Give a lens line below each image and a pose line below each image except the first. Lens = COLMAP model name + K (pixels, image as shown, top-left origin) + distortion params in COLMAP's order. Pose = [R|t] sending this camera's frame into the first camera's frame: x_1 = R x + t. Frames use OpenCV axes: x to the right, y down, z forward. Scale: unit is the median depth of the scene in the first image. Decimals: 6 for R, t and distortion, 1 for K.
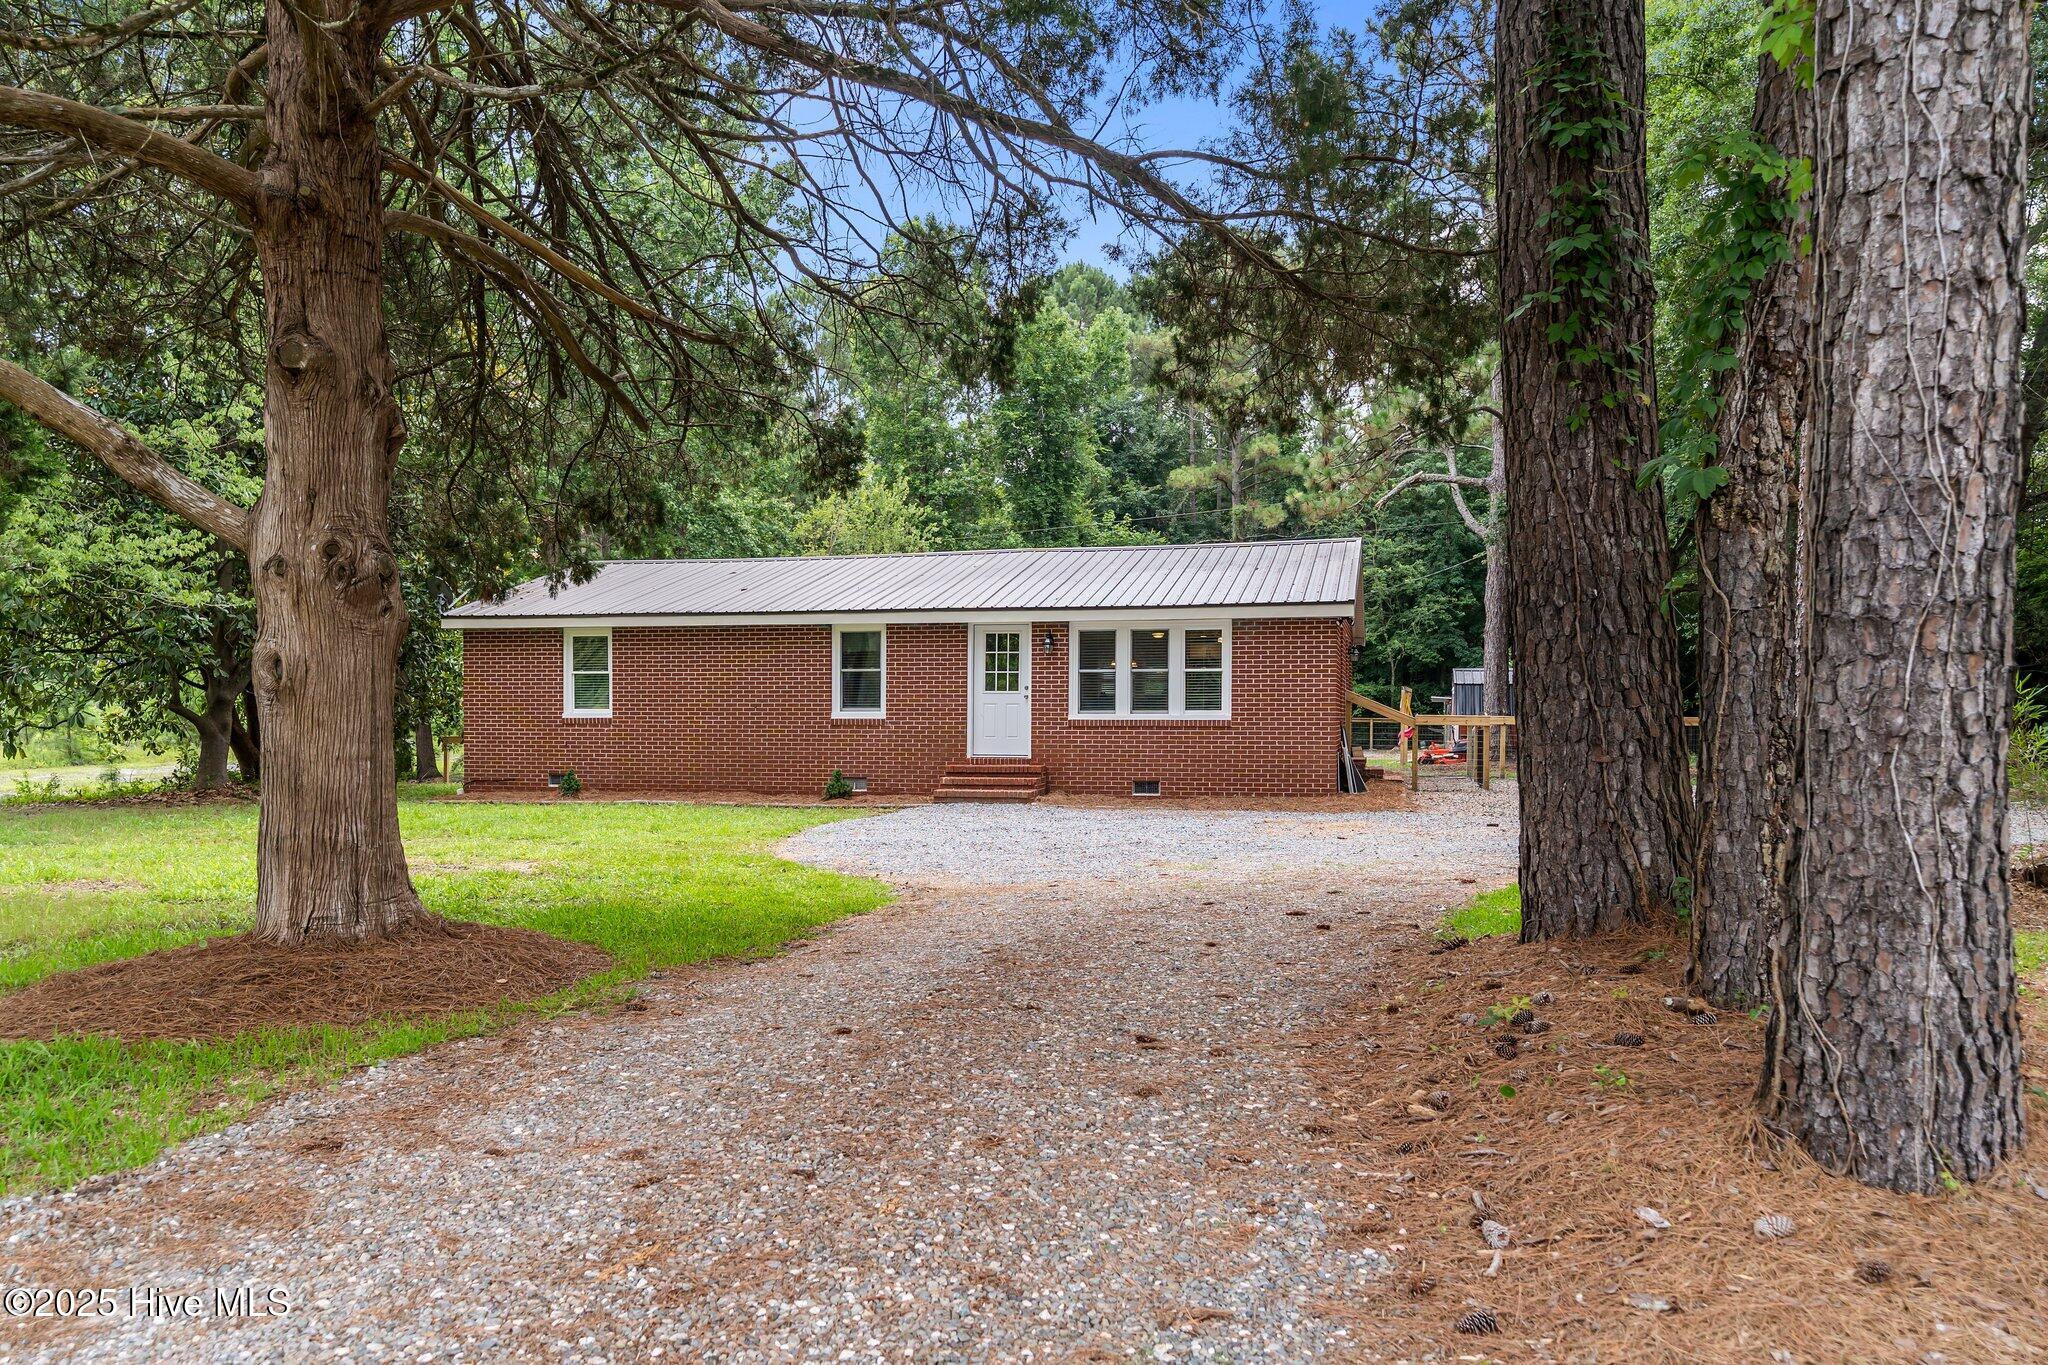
lens RADIAL K [[1428.7, 0, 1007.6], [0, 1428.7, 775.7], [0, 0, 1]] dist [0.011321, -0.000232]
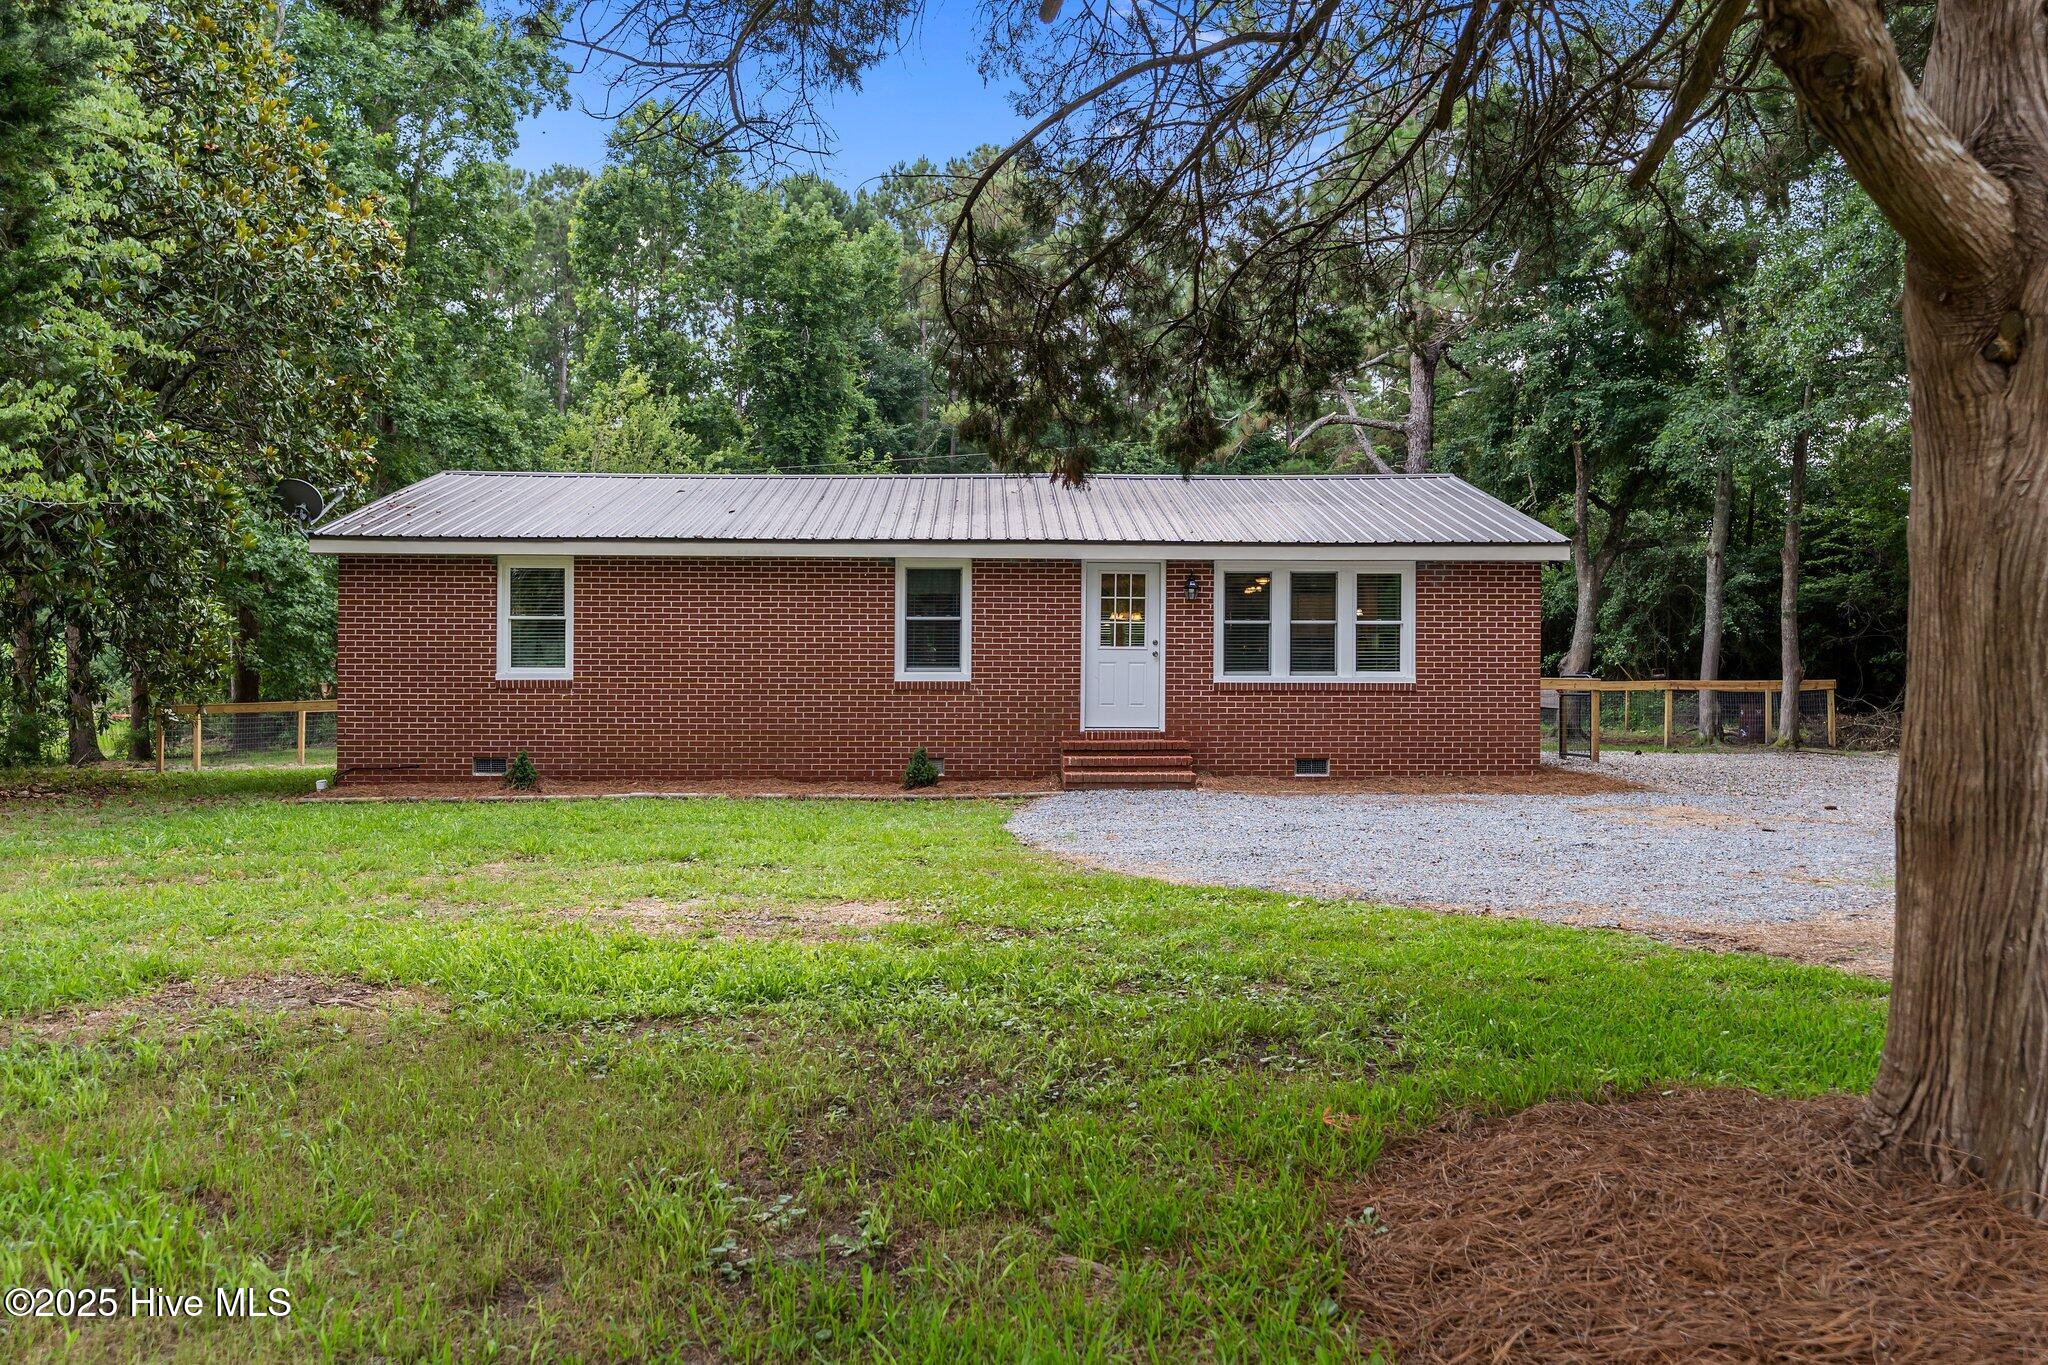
lens RADIAL K [[1532.2, 0, 1009.4], [0, 1532.2, 689.5], [0, 0, 1]] dist [0.003801, 0.002936]
pose [[0.964378, -0.000205, 0.264528, -0.288071], [0.009681, 0.999357, -0.034518, -0.006738], [-0.264351, 0.035849, 0.963760, 0.201298]]
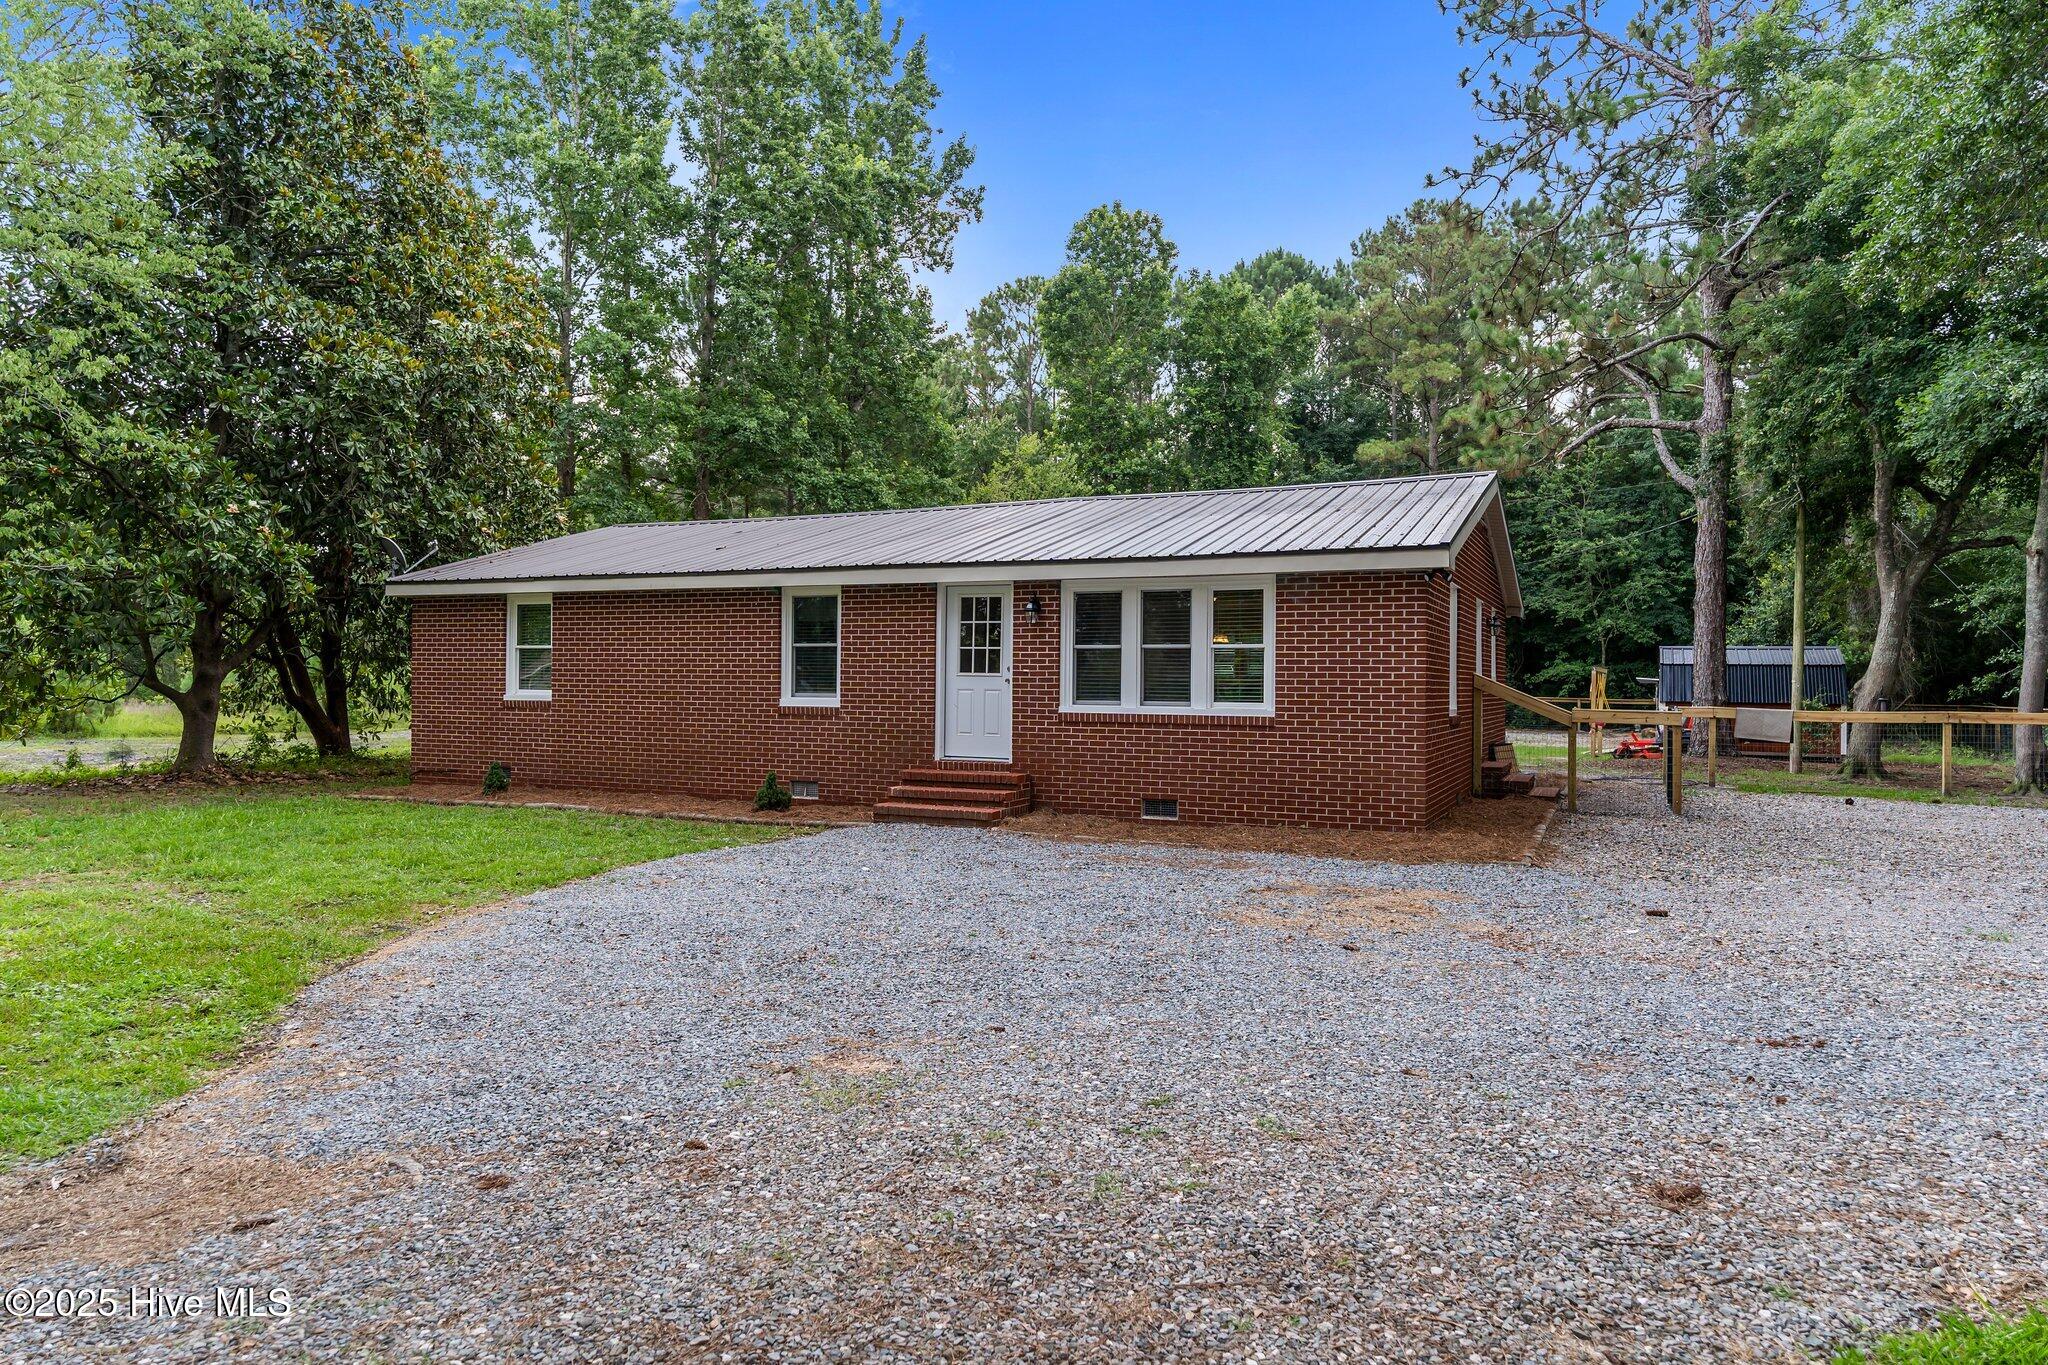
lens RADIAL K [[1256.3, 0, 1028.2], [0, 1256.3, 691.5], [0, 0, 1]] dist [0.005281, 0.003466]
pose [[0.983129, 0.010384, -0.182617, 0.142675], [-0.017472, 0.999153, -0.037248, -0.024986], [0.182076, 0.039810, 0.982478, 0.350676]]
